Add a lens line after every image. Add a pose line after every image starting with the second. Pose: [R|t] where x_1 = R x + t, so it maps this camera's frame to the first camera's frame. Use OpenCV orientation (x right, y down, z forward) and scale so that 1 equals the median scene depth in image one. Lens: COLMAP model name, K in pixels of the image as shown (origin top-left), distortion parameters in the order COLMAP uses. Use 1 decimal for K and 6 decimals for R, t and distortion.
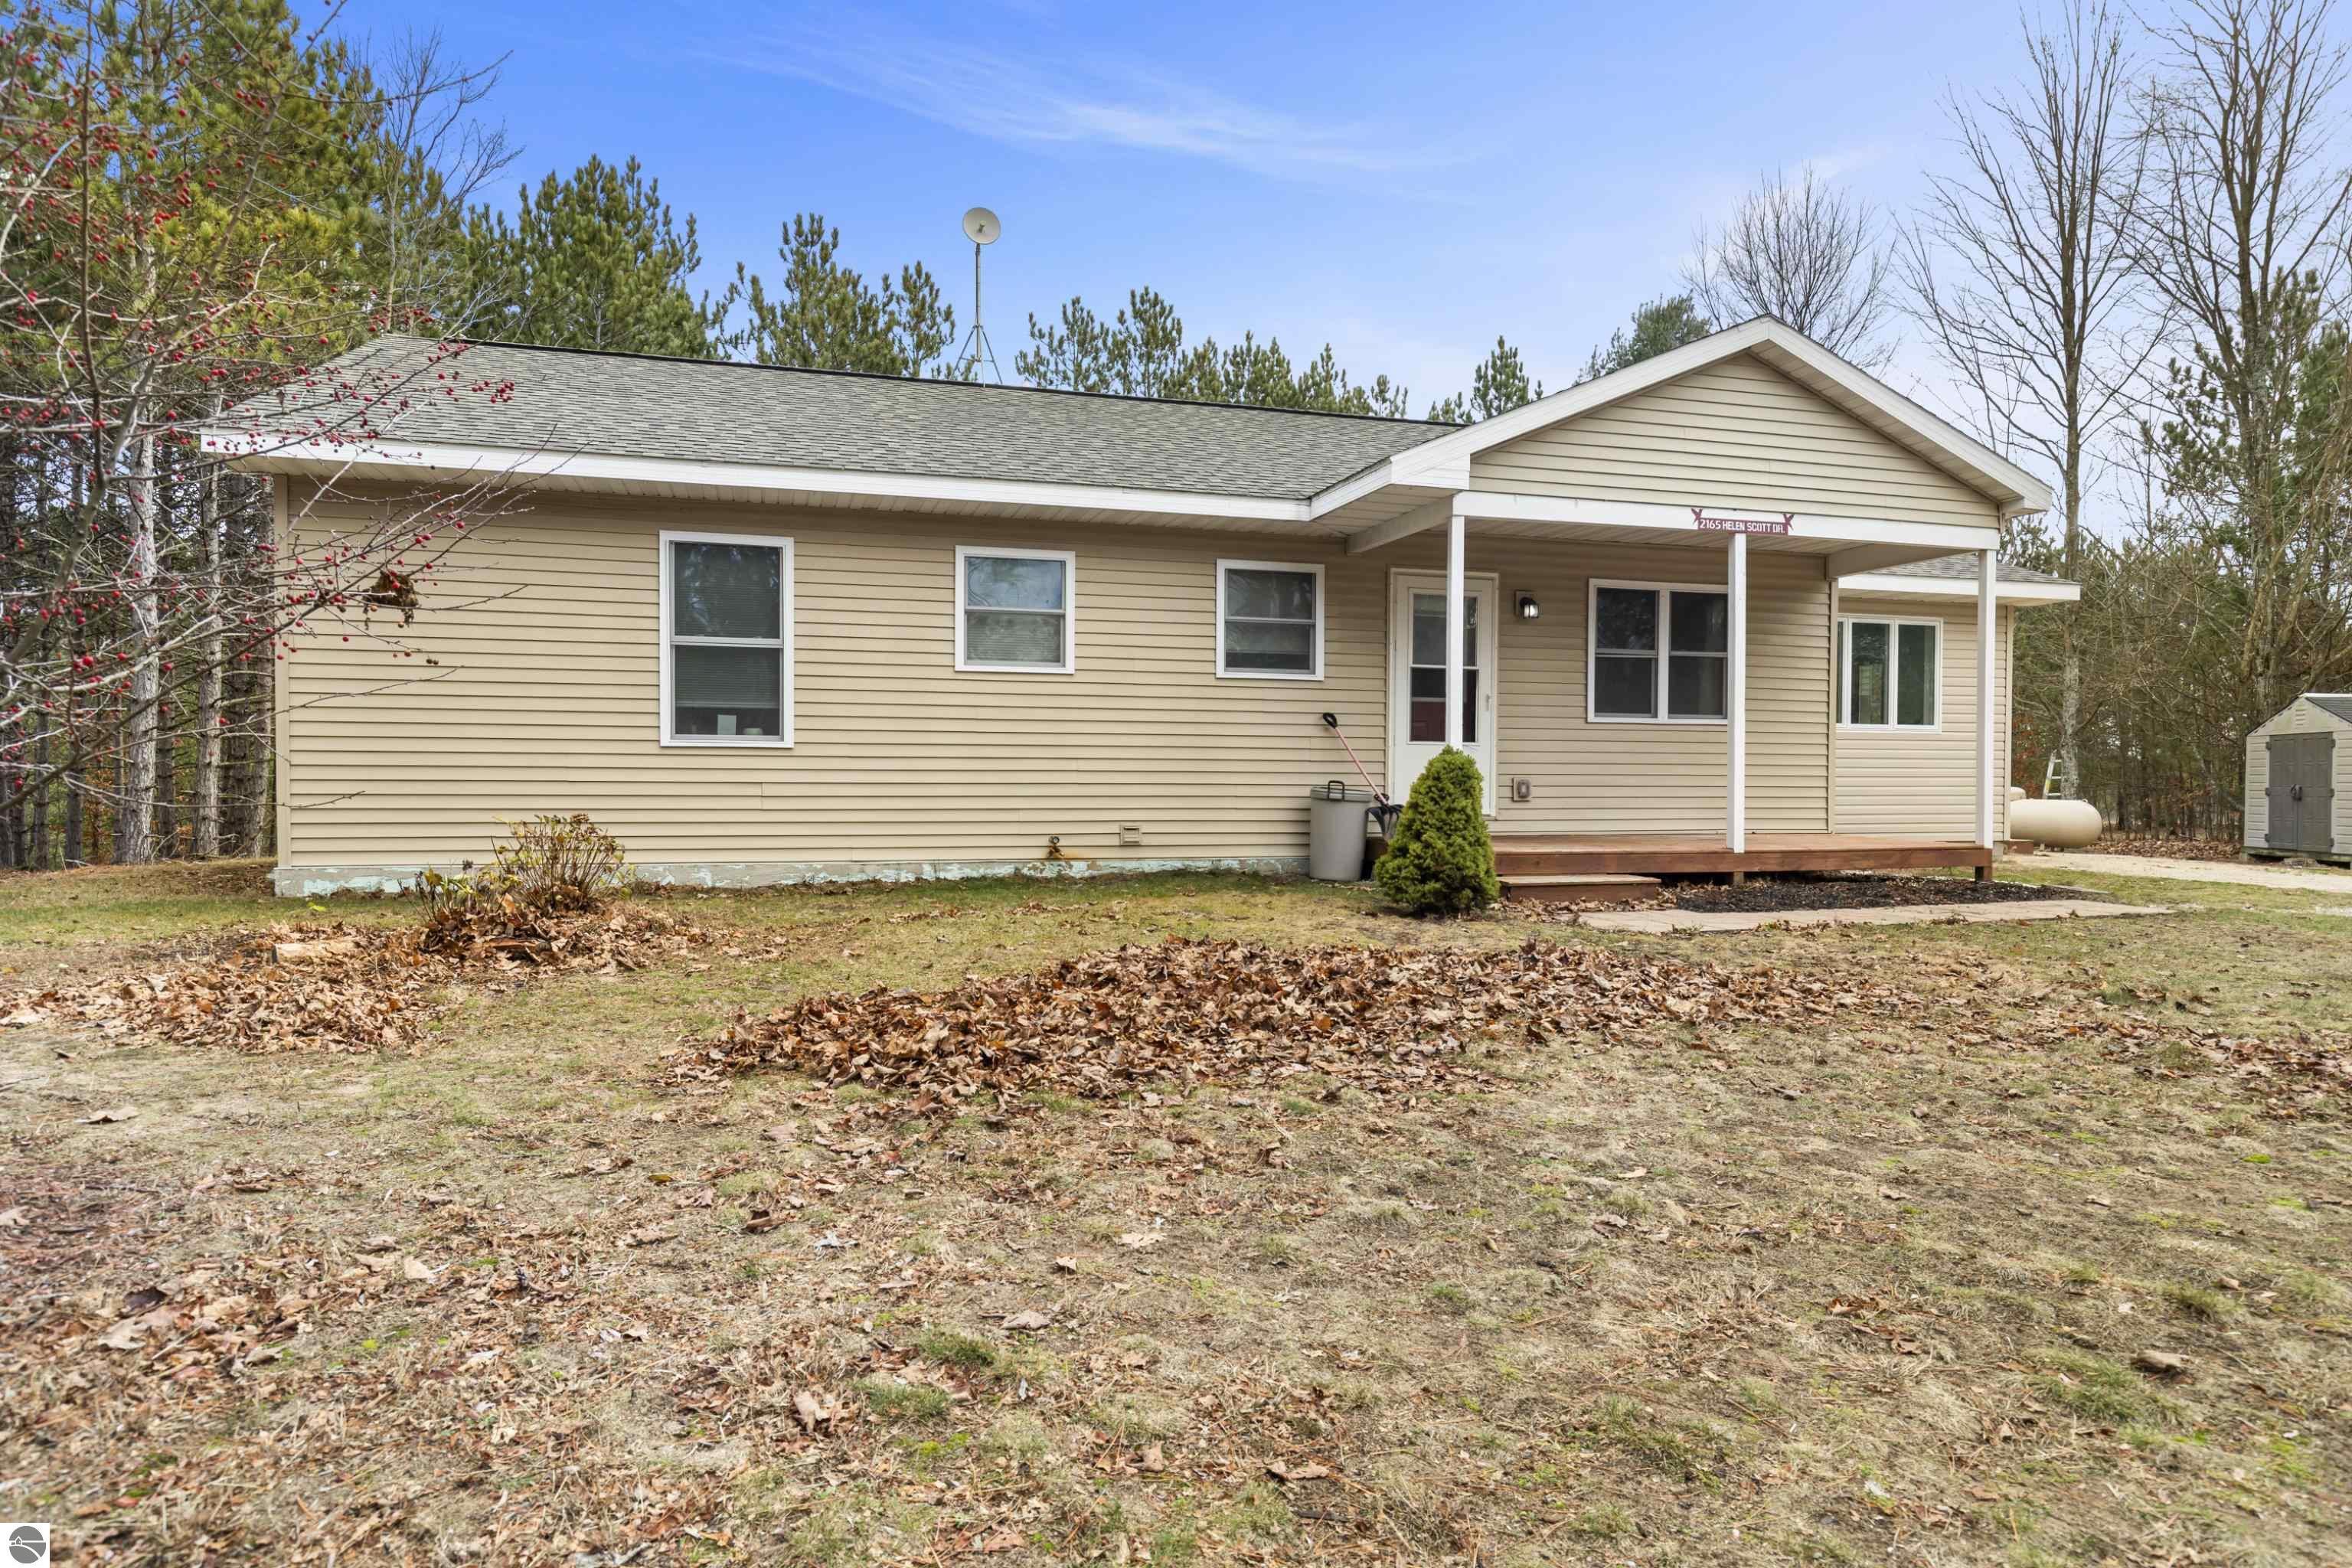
lens RADIAL K [[1360.1, 0, 1165.5], [0, 1360.1, 777.6], [0, 0, 1]] dist [-0.002829, 0.000146]
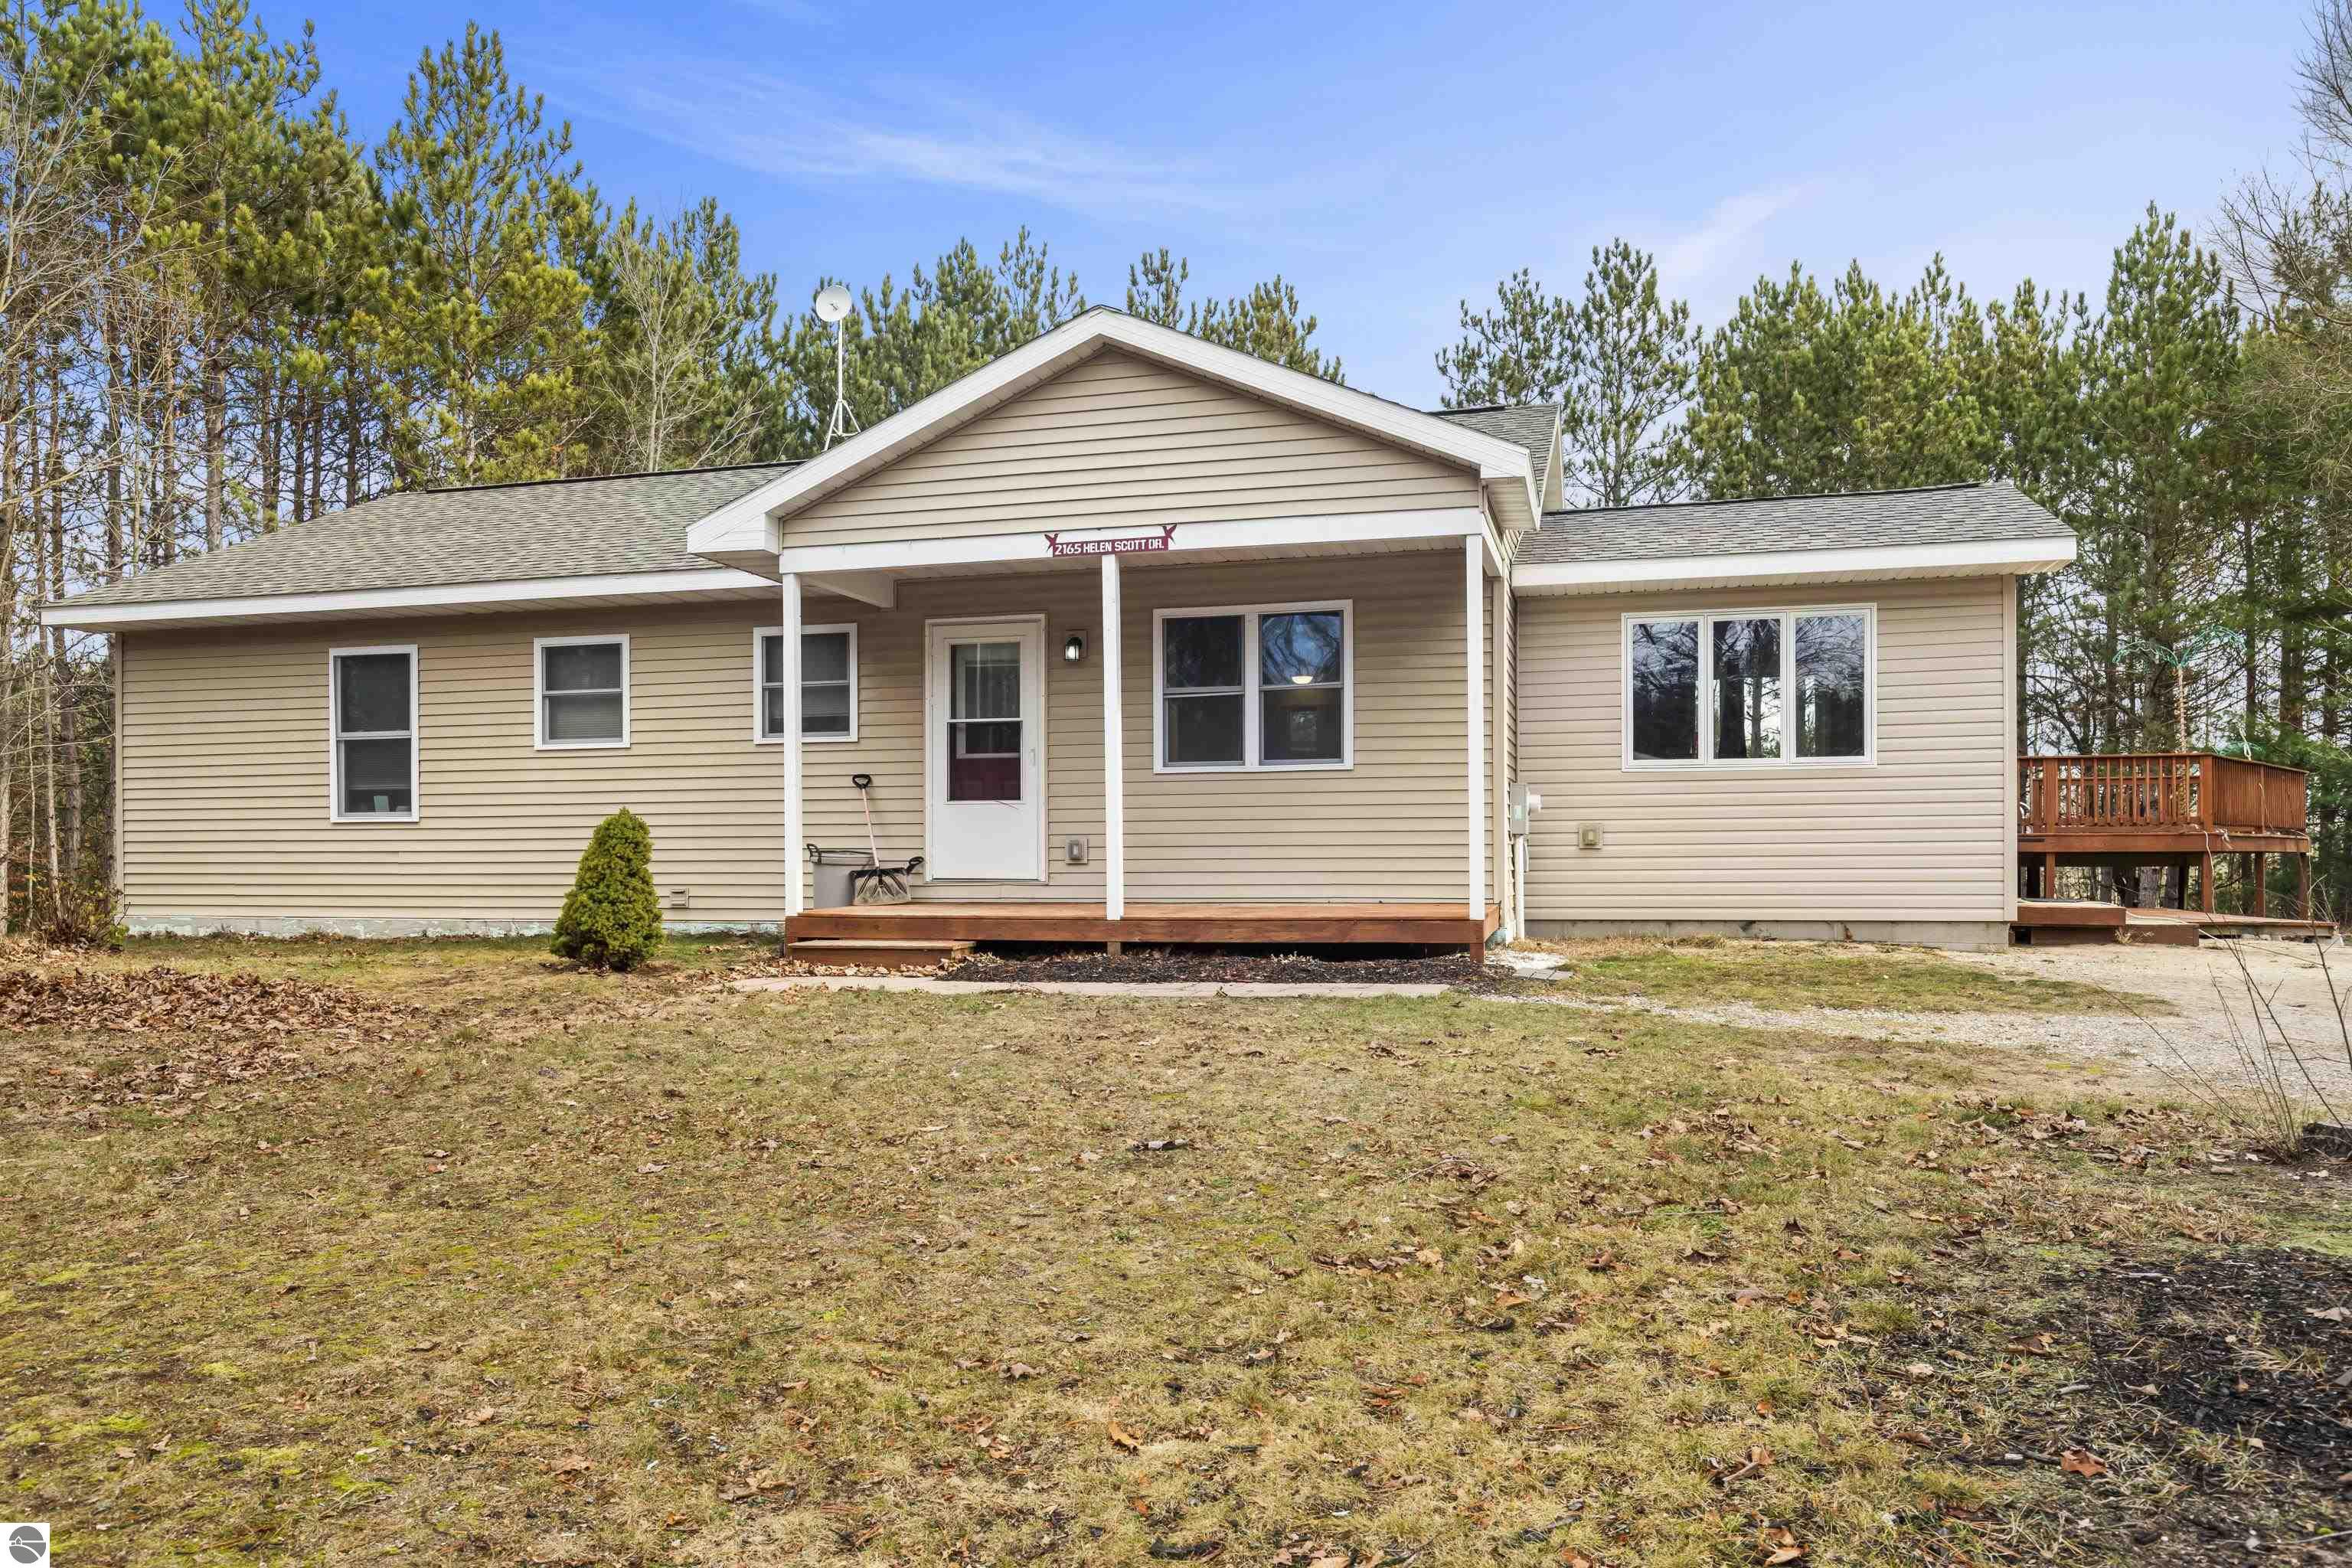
lens RADIAL K [[1653.0, 0, 1151.5], [0, 1653.0, 808.7], [0, 0, 1]] dist [-0.006836, 0.010746]
pose [[0.852351, -0.025103, -0.522368, 0.945272], [0.010794, 0.999479, -0.030418, 0.015802], [0.522859, 0.020288, 0.852178, 0.103260]]
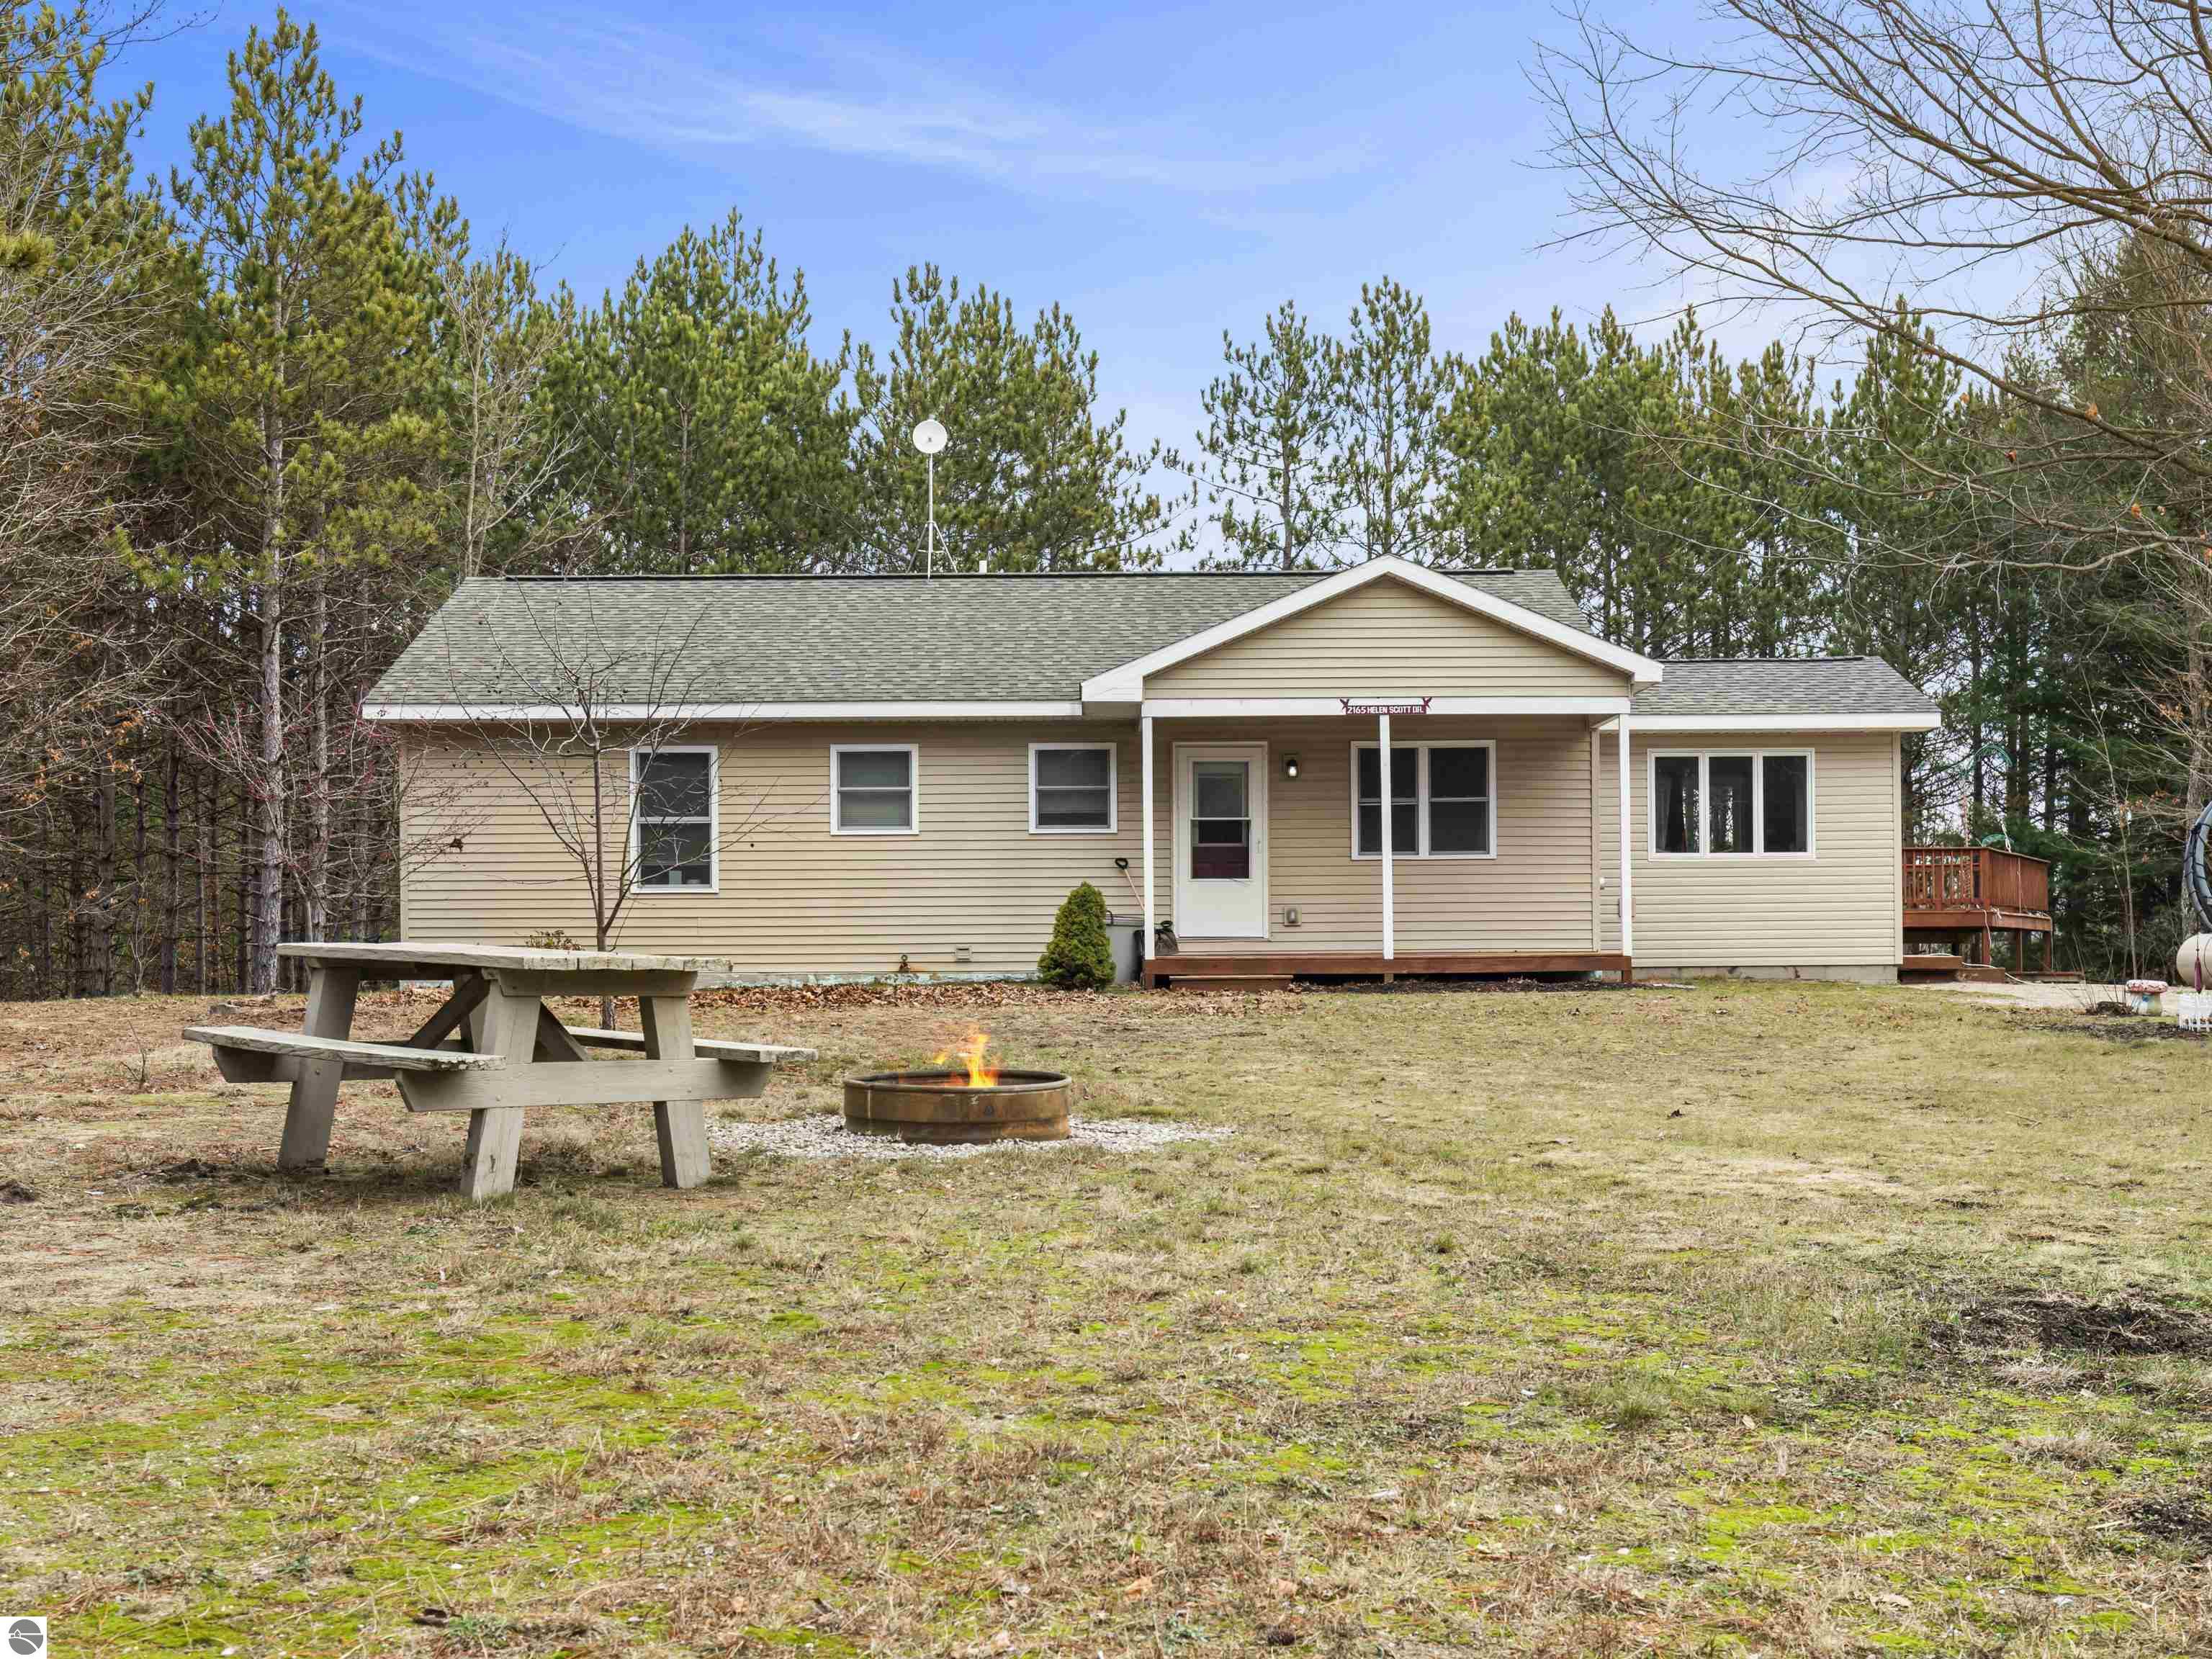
lens RADIAL K [[2526.0, 0, 1118.7], [0, 2526.0, 827.2], [0, 0, 1]] dist [-0.001763, 0.000000]
pose [[0.962405, -0.026638, -0.270309, 0.787733], [0.012510, 0.998470, -0.053855, 0.053458], [0.271330, 0.048449, 0.961266, -1.333177]]
